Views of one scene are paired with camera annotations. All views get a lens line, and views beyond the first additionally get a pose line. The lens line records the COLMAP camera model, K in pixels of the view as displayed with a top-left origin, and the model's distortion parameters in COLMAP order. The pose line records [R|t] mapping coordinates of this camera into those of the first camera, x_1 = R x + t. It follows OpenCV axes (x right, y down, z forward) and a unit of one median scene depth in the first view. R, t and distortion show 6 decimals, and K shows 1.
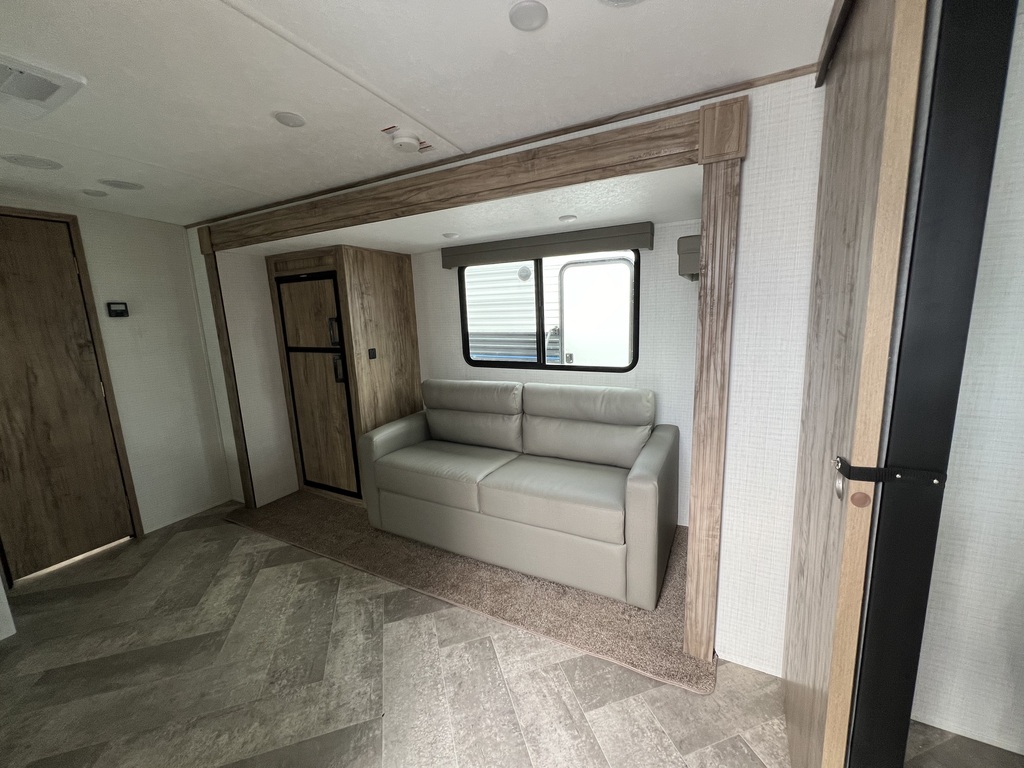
lens RADIAL K [[408.0, 0, 509.1], [0, 408.0, 381.2], [0, 0, 1]] dist [-0.003813, 0.000696]
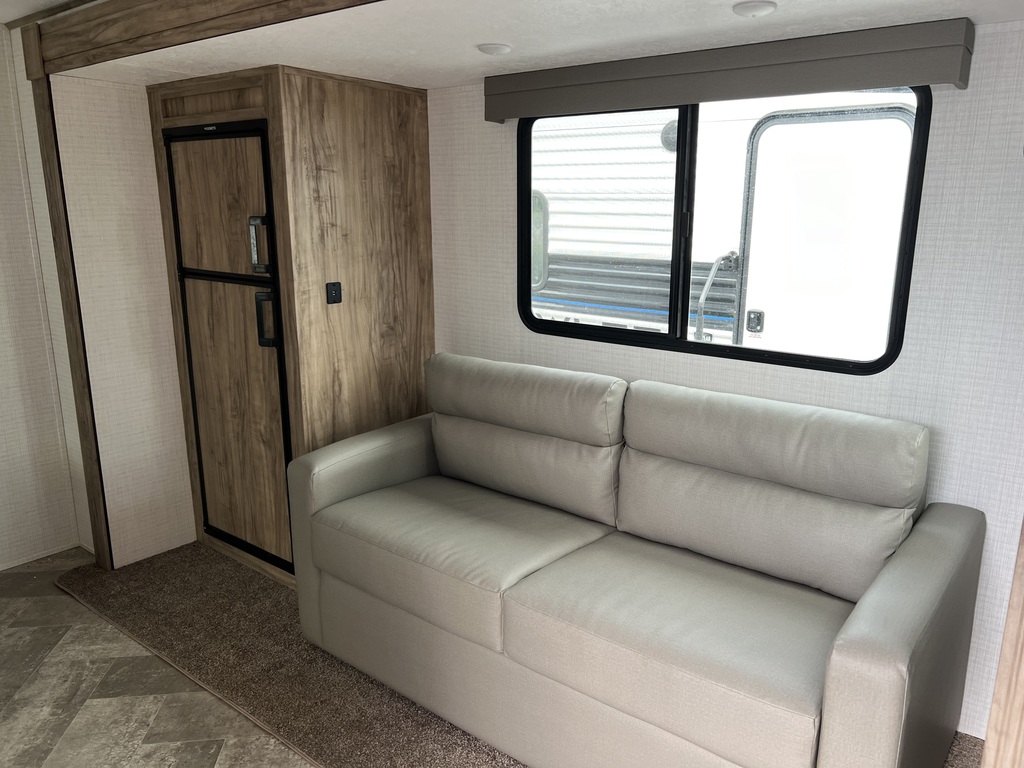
lens RADIAL K [[767.8, 0, 522.4], [0, 767.8, 385.2], [0, 0, 1]] dist [0.050668, -0.059659]
pose [[0.983509, 0.082105, -0.161147, 0.063068], [-0.072200, 0.995178, 0.066396, -0.043249], [0.165822, -0.053667, 0.984694, 0.137518]]
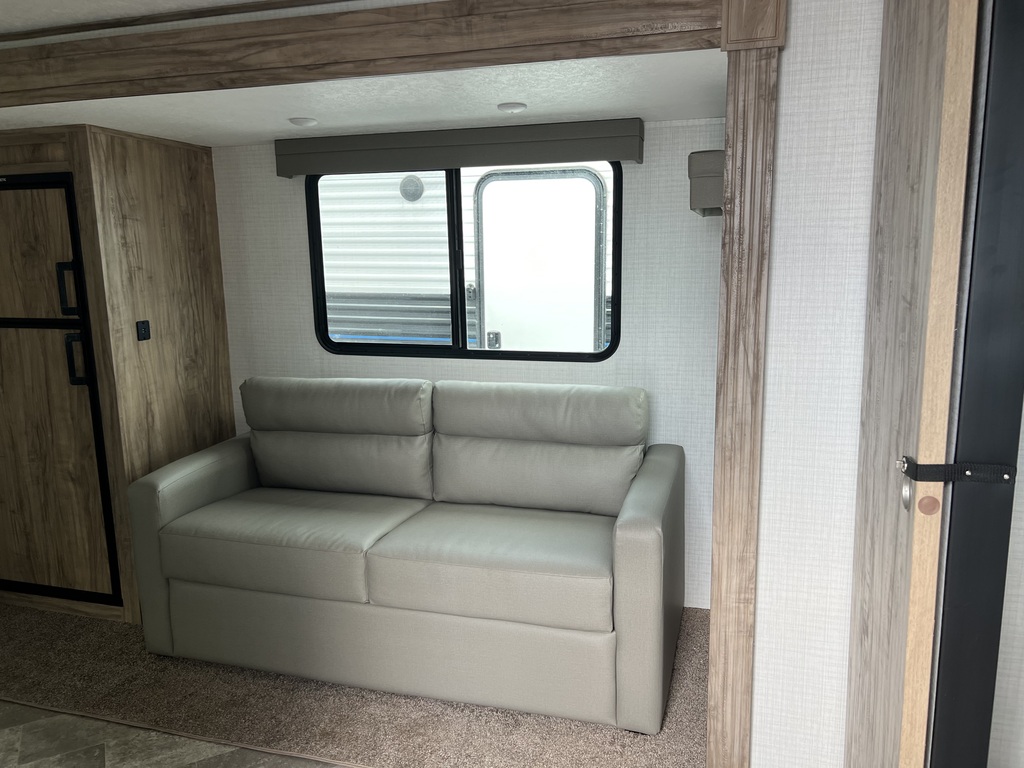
lens RADIAL K [[767.8, 0, 511.9], [0, 767.8, 382.1], [0, 0, 1]] dist [0.050668, -0.059659]
pose [[0.979739, -0.012569, 0.199881, -0.082658], [0.013534, 0.999902, -0.003463, 0.012867], [-0.199818, 0.006097, 0.979814, -0.112756]]
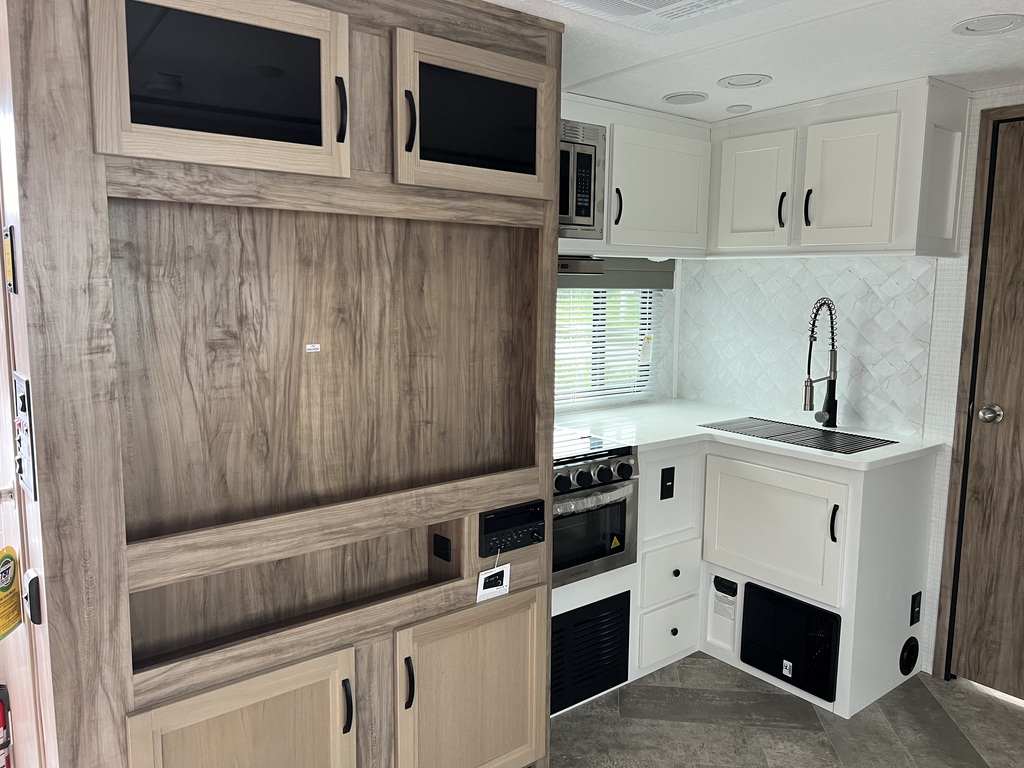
lens RADIAL K [[767.8, 0, 520.7], [0, 767.8, 381.1], [0, 0, 1]] dist [0.050668, -0.059659]
pose [[-0.386794, 0.154944, -0.909056, 0.137684], [-0.155295, 0.960760, 0.229832, -0.150645], [0.908996, 0.230069, -0.347554, 0.679322]]
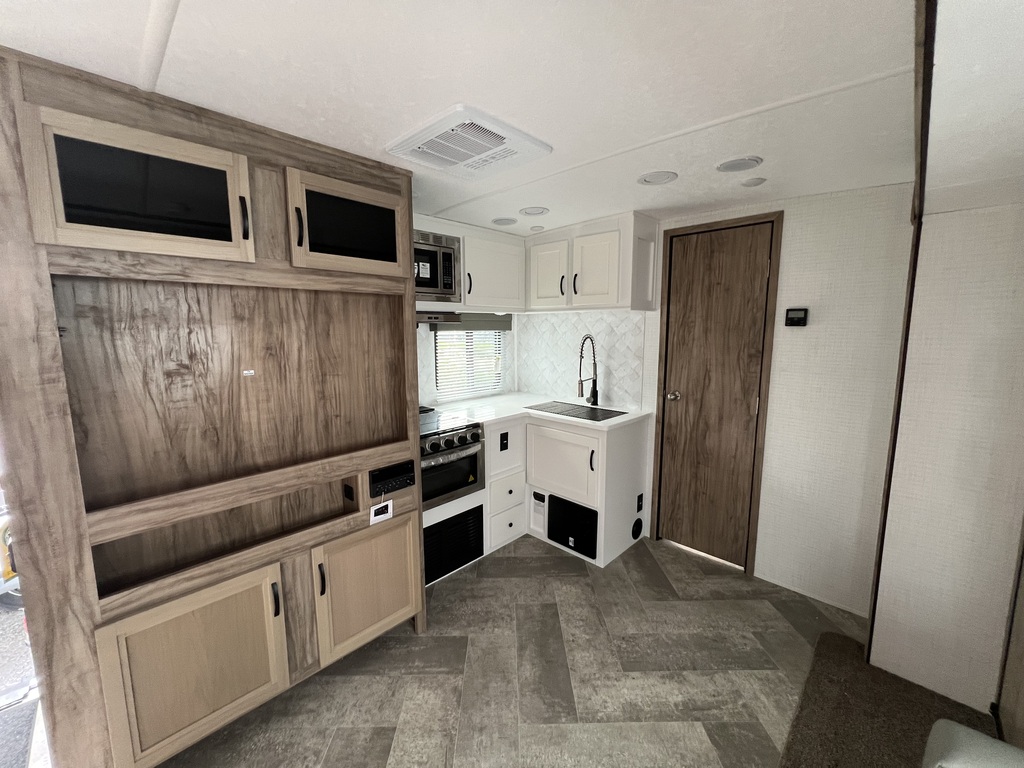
lens RADIAL K [[408.0, 0, 508.2], [0, 408.0, 382.3], [0, 0, 1]] dist [-0.003813, 0.000696]
pose [[-0.279671, 0.170031, -0.944920, -0.001855], [-0.149875, 0.964396, 0.217895, -0.158430], [0.948326, 0.202558, -0.244230, 0.761097]]
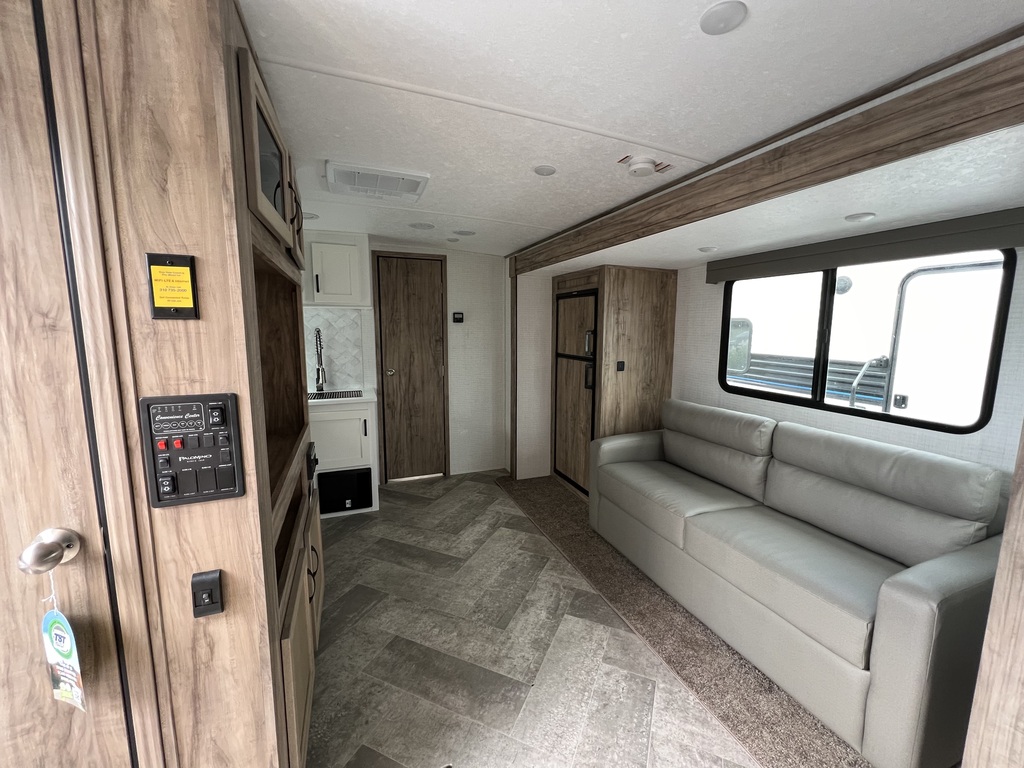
lens RADIAL K [[408.0, 0, 510.9], [0, 408.0, 381.6], [0, 0, 1]] dist [-0.003813, 0.000696]
pose [[0.756021, 0.129838, -0.641540, 0.161691], [-0.146473, 0.988832, 0.027515, -0.019622], [0.637948, 0.073167, 0.766596, 0.023680]]
